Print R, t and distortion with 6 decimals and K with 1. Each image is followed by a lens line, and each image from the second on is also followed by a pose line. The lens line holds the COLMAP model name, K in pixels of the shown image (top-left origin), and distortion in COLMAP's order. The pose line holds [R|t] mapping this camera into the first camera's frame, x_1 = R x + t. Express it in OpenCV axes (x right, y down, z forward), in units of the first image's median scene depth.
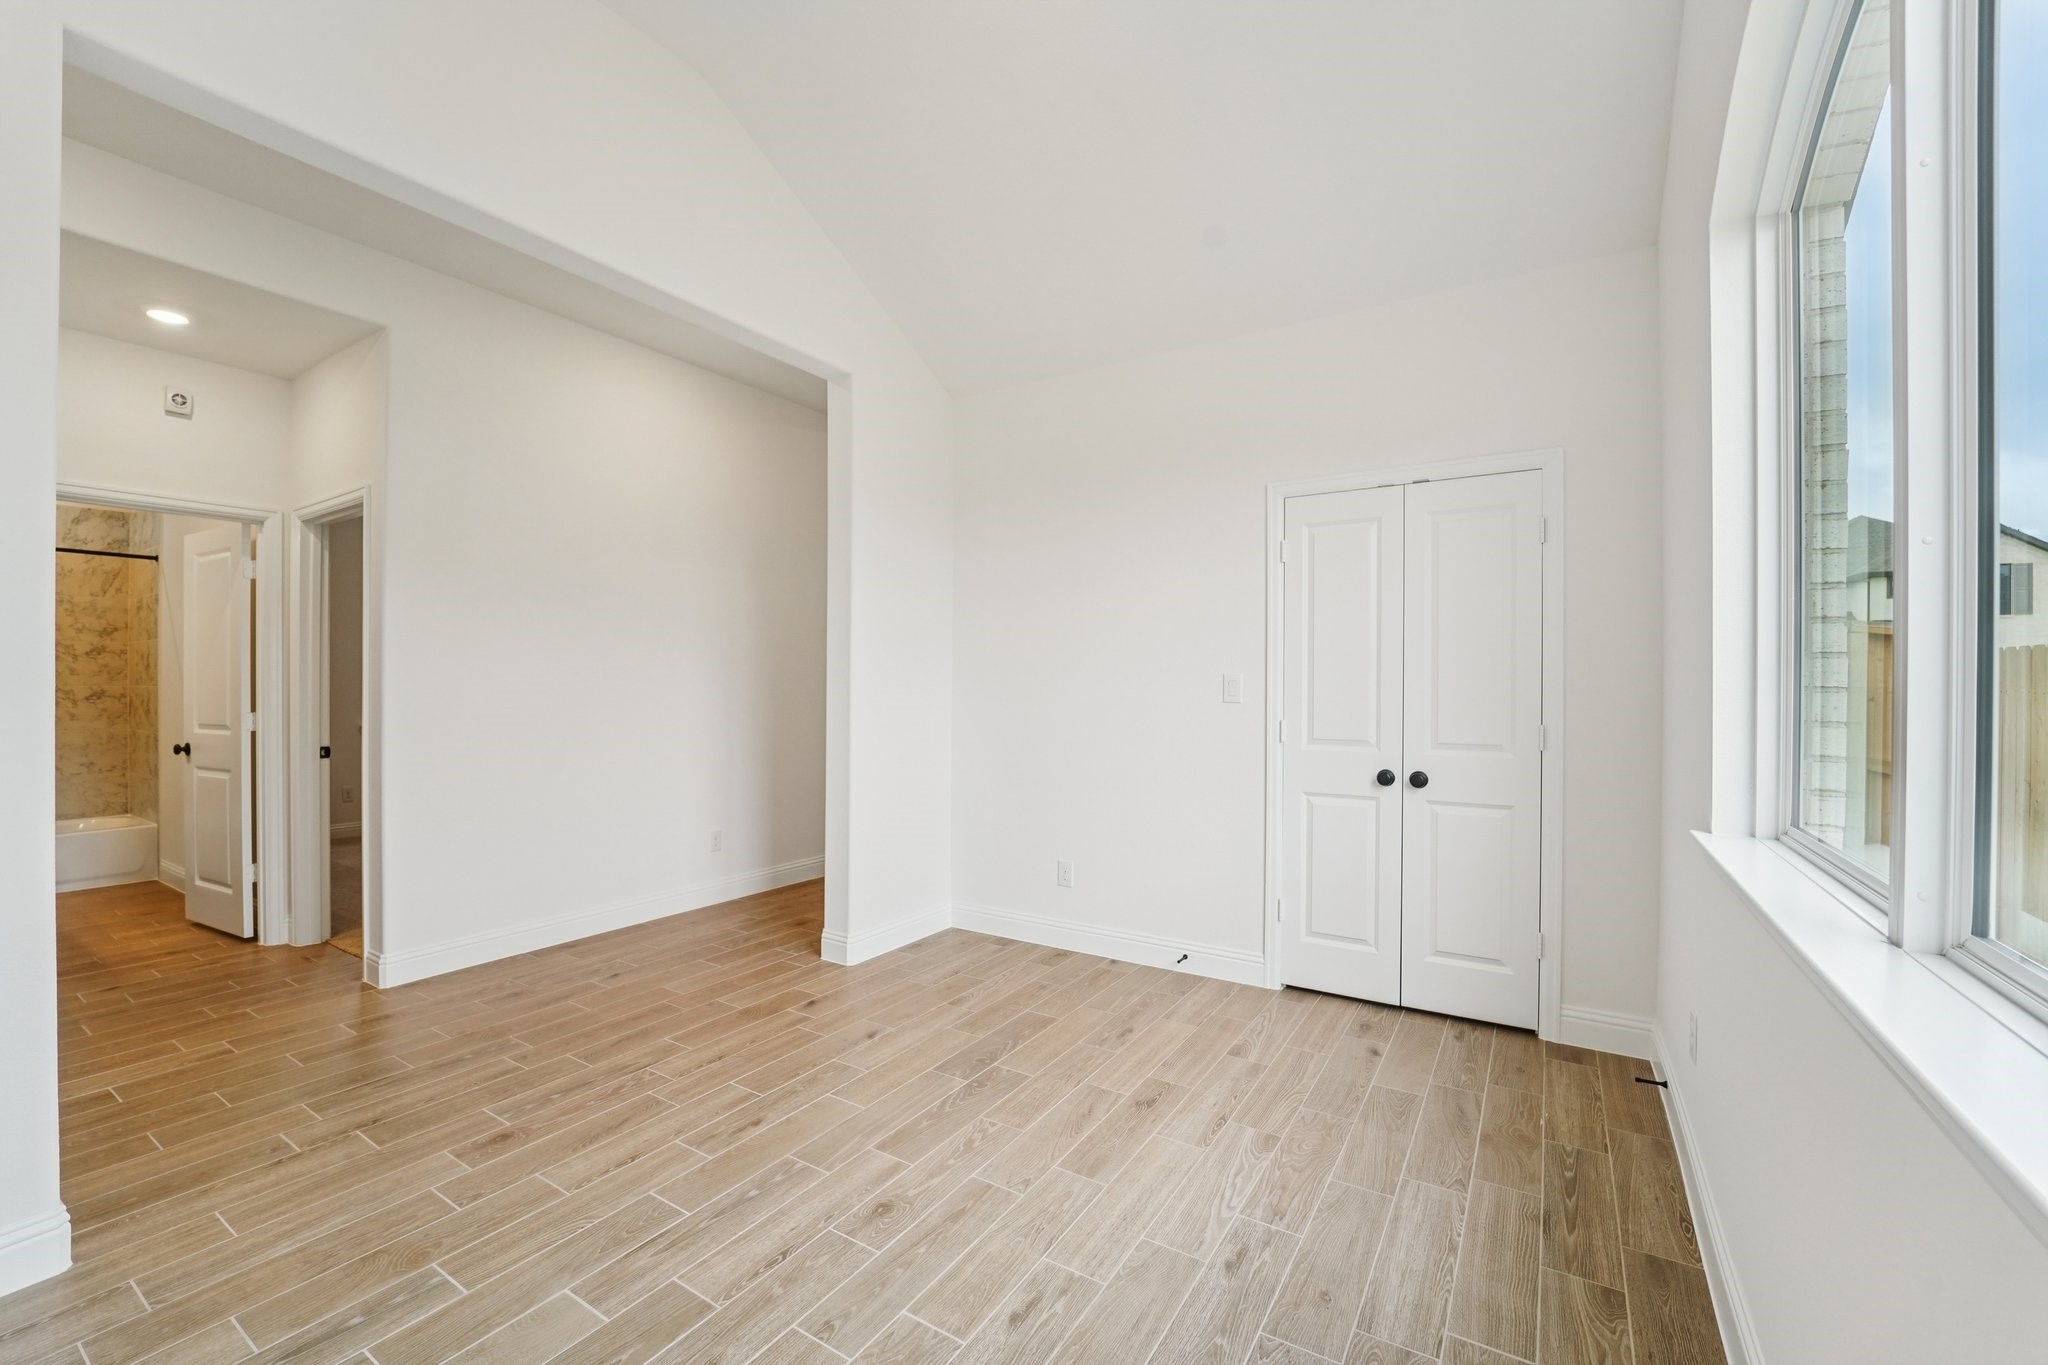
lens RADIAL K [[837.5, 0, 1020.6], [0, 837.5, 685.4], [0, 0, 1]] dist [-0.021715, -0.000737]
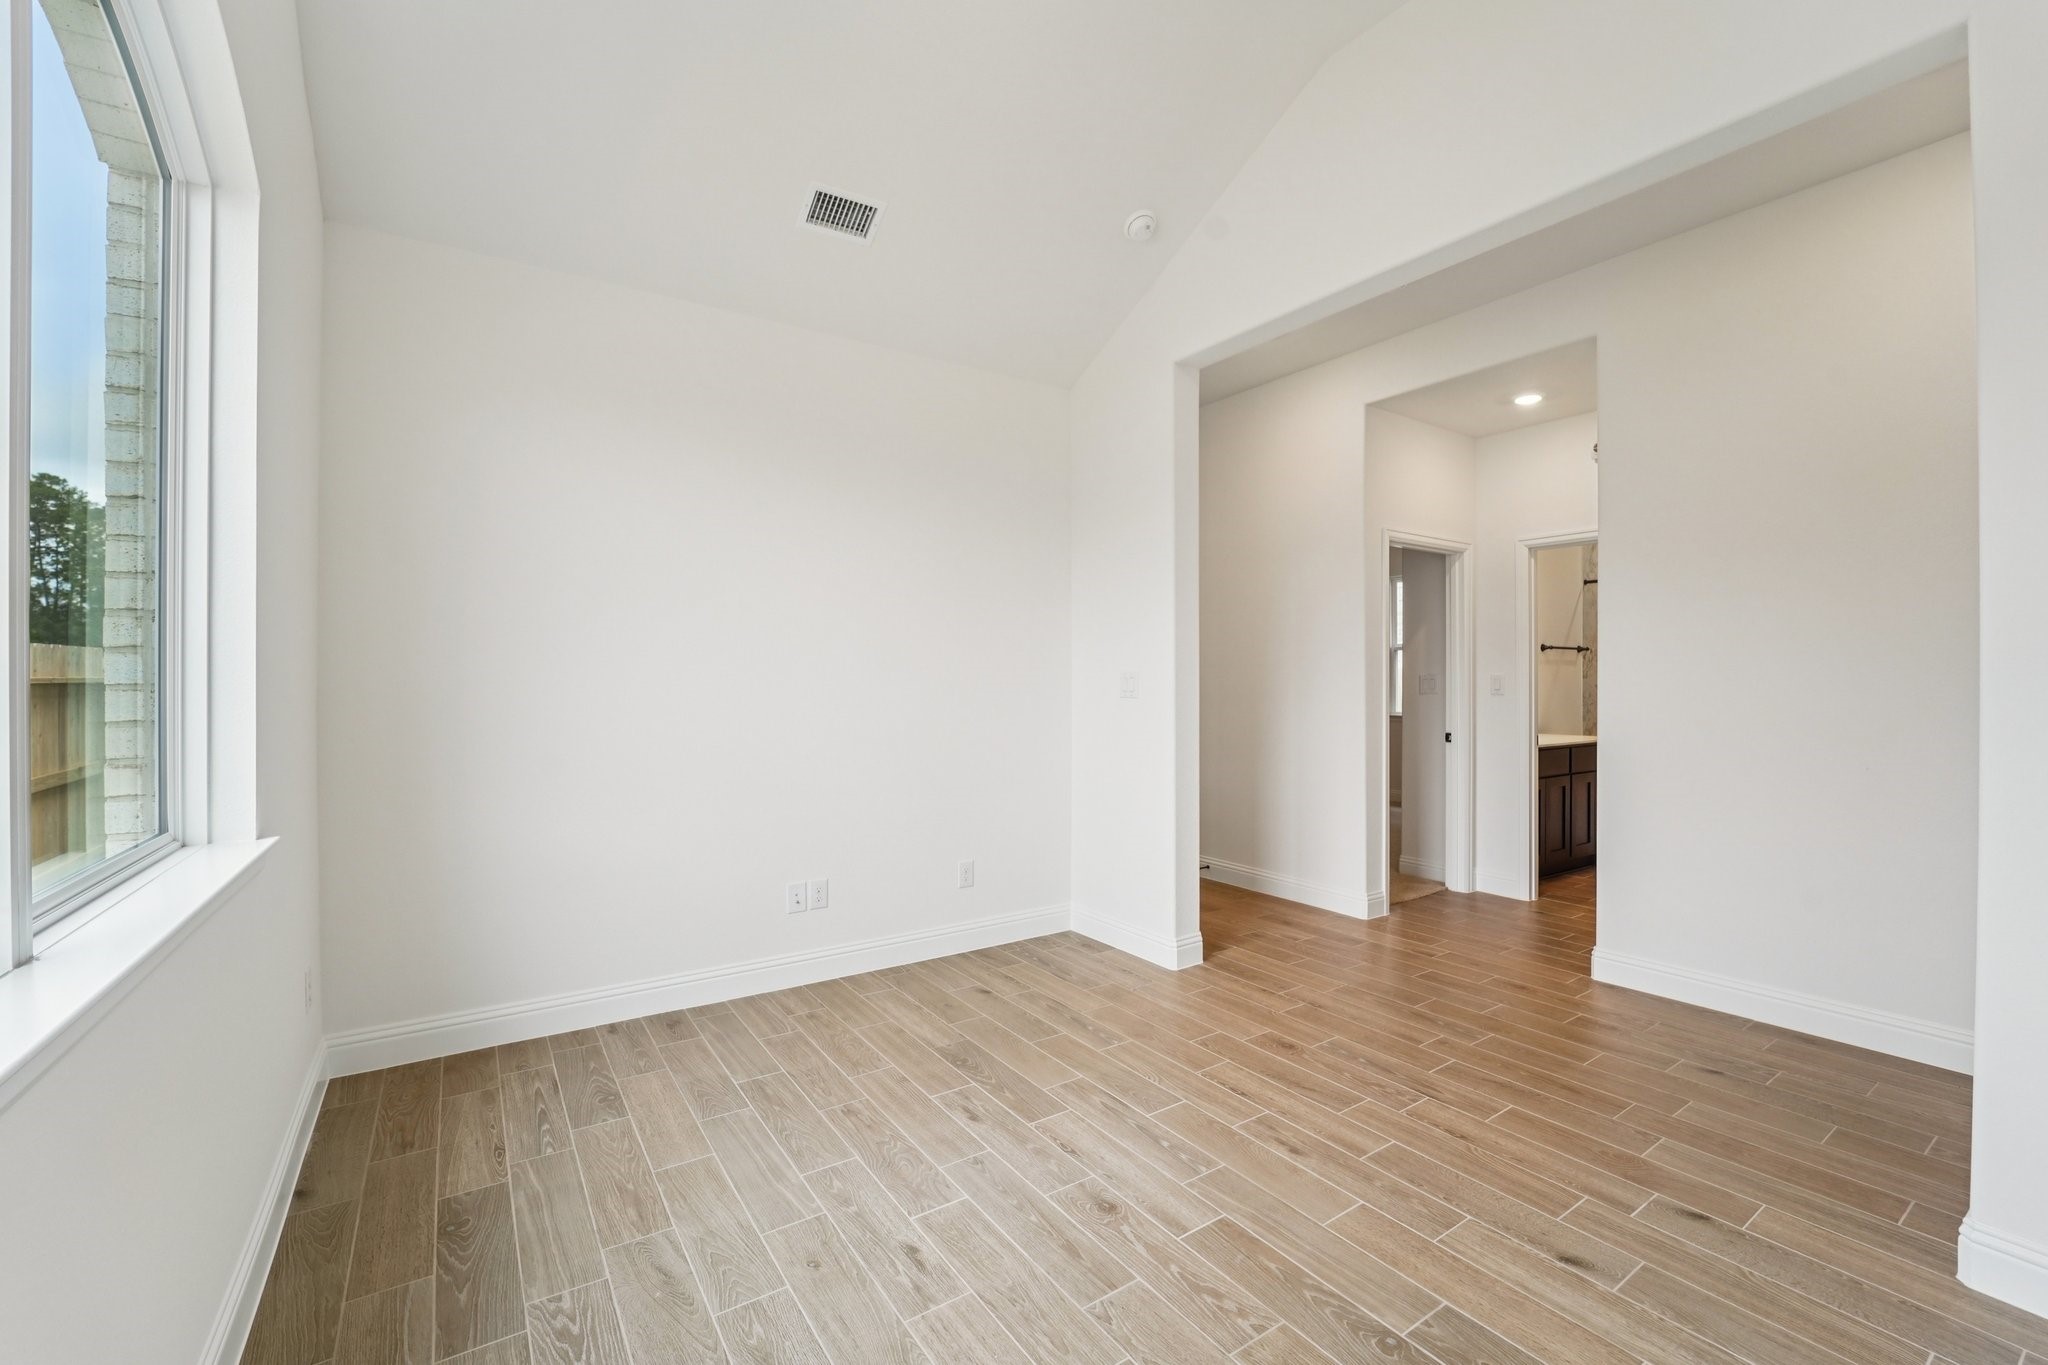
lens RADIAL K [[837.5, 0, 1020.6], [0, 837.5, 685.4], [0, 0, 1]] dist [-0.021715, -0.000737]
pose [[-0.403481, 0.000497, -0.914988, 0.648119], [-0.001284, 0.999999, 0.001109, 0.001402], [0.914987, 0.001622, -0.403480, 1.071576]]
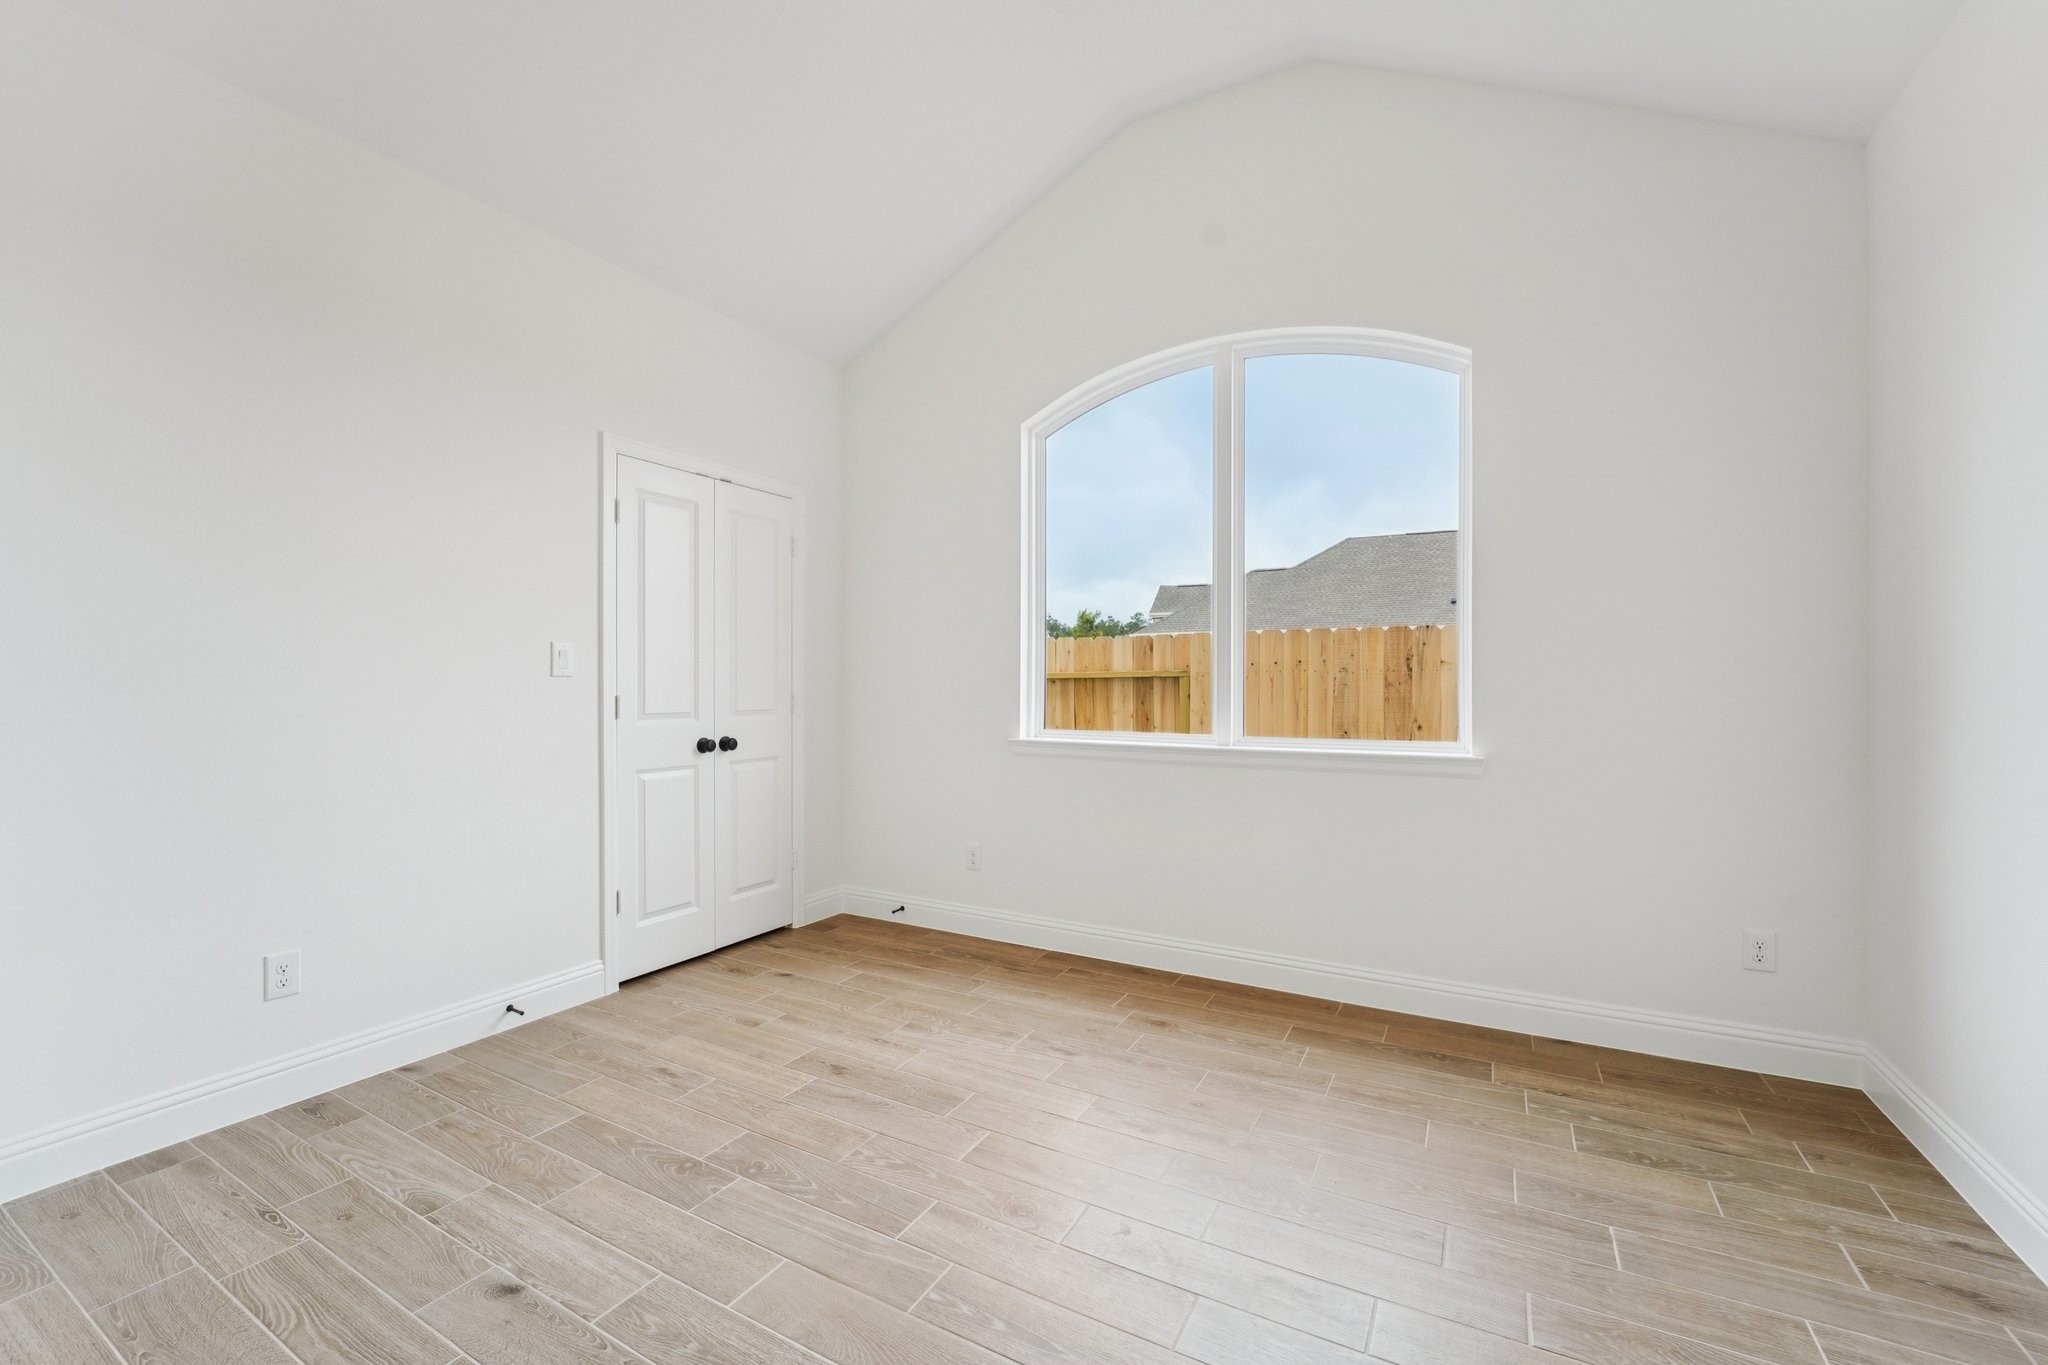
lens RADIAL K [[837.5, 0, 1020.6], [0, 837.5, 685.4], [0, 0, 1]] dist [-0.021715, -0.000737]
pose [[-0.058678, -0.003747, 0.998270, -0.885021], [-0.001330, 0.999992, 0.003675, 0.037091], [-0.998276, -0.001112, -0.058683, 0.864251]]
